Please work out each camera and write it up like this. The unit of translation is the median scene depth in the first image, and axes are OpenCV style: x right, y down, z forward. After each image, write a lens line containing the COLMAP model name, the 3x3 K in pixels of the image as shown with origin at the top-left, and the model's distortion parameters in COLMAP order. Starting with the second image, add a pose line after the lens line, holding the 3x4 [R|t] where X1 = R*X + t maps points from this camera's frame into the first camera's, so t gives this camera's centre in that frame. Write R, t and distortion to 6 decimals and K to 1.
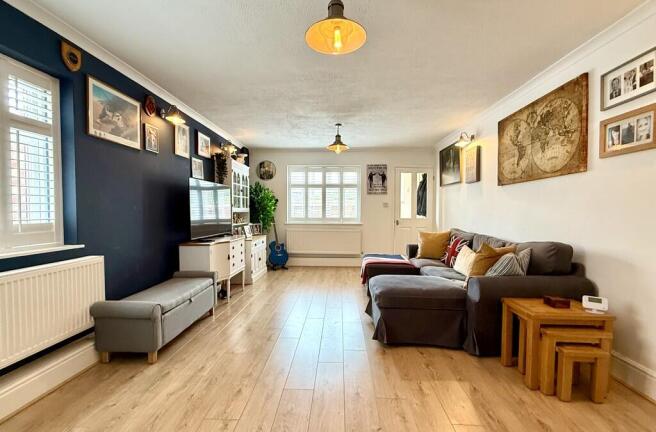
lens RADIAL K [[299.9, 0, 328.0], [0, 299.9, 216.0], [0, 0, 1]] dist [-0.001101, -0.000393]
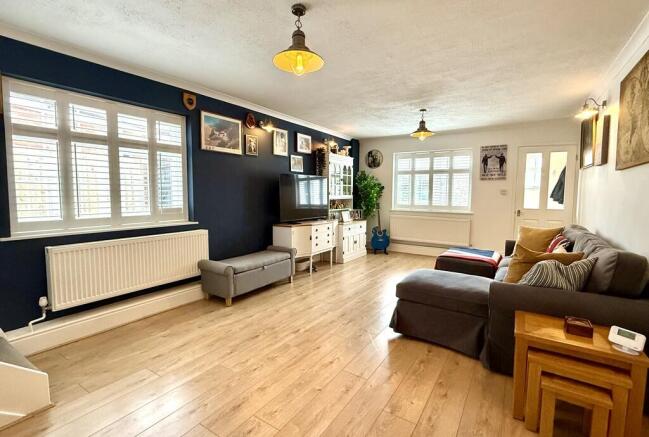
lens RADIAL K [[301.8, 0, 327.3], [0, 301.8, 210.8], [0, 0, 1]] dist [0.001713, 0.000444]
pose [[0.862674, 0.033999, -0.504617, 0.352922], [-0.014202, 0.998973, 0.043027, -0.025025], [0.505561, -0.029952, 0.862271, -0.001735]]
